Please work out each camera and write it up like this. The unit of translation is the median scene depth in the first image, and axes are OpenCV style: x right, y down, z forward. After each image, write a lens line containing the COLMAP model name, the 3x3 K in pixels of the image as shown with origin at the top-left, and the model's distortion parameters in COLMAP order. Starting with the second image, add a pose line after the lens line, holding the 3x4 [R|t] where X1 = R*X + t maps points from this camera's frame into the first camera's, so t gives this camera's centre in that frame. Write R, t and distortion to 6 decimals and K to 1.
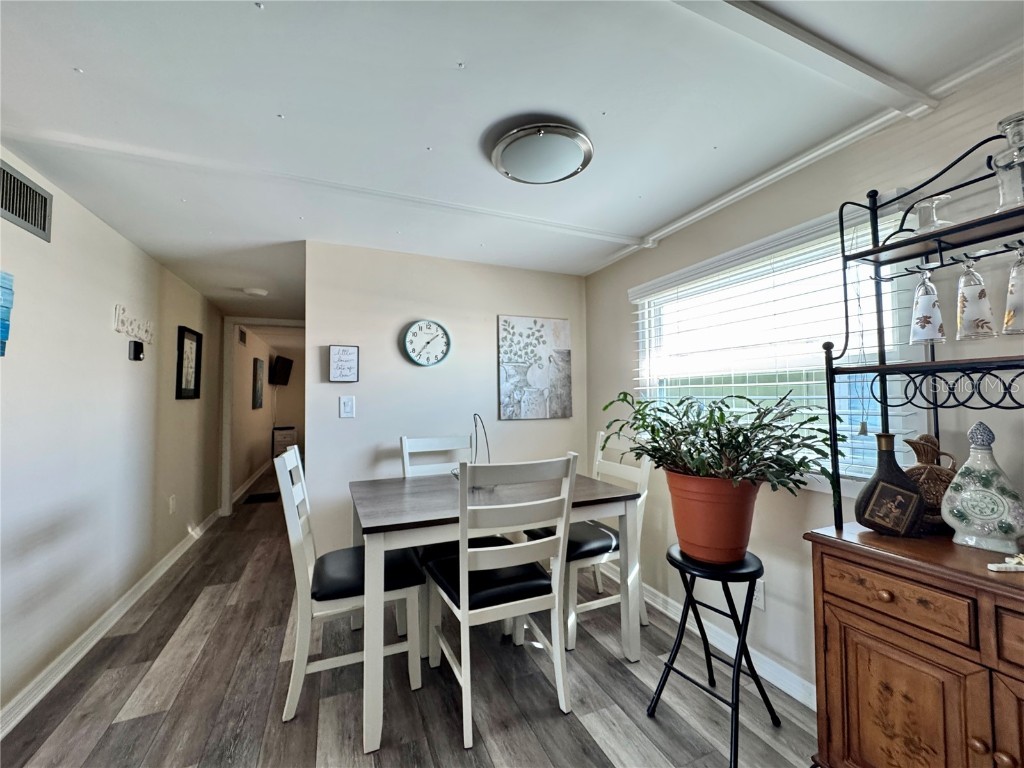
lens RADIAL K [[410.3, 0, 510.7], [0, 410.3, 383.4], [0, 0, 1]] dist [-0.003606, 0.000332]
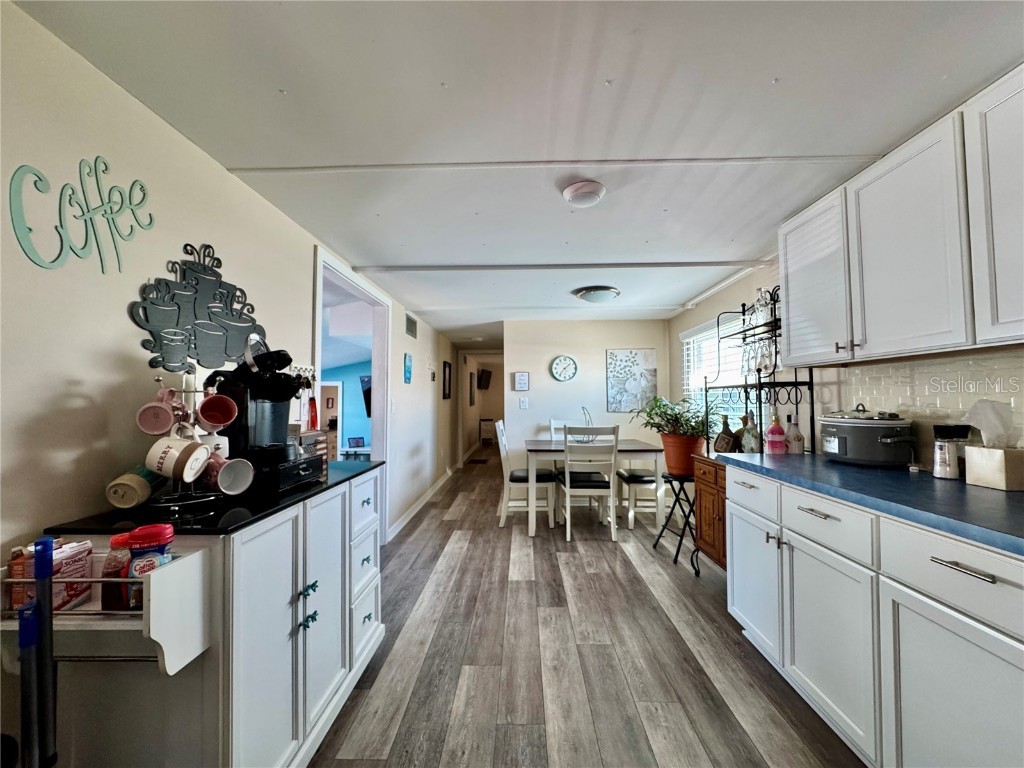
lens RADIAL K [[410.3, 0, 510.7], [0, 410.3, 383.4], [0, 0, 1]] dist [-0.003606, 0.000332]
pose [[0.909293, -0.012661, -0.415963, 0.376448], [0.011861, 0.999919, -0.004507, -0.030664], [0.415986, -0.000836, 0.909370, -0.840871]]
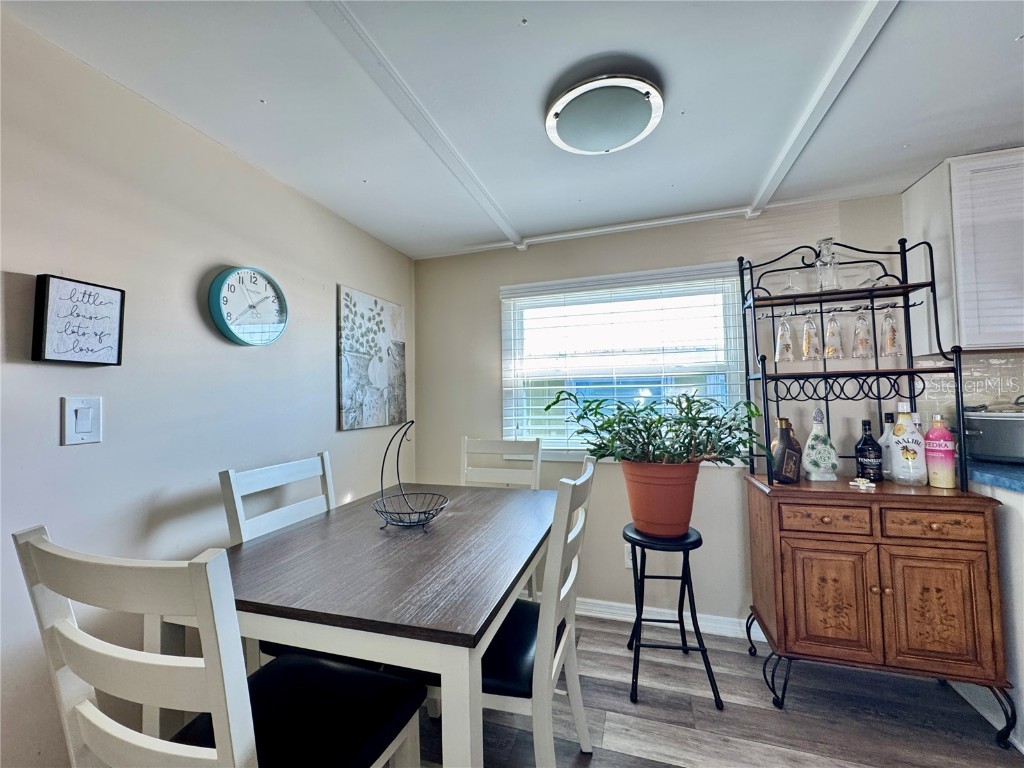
lens RADIAL K [[410.3, 0, 510.7], [0, 410.3, 383.4], [0, 0, 1]] dist [-0.003606, 0.000332]
pose [[0.655508, 0.024934, 0.754777, -0.448278], [-0.015318, 0.999688, -0.019721, 0.019547], [-0.755033, 0.001365, 0.655685, 0.371310]]
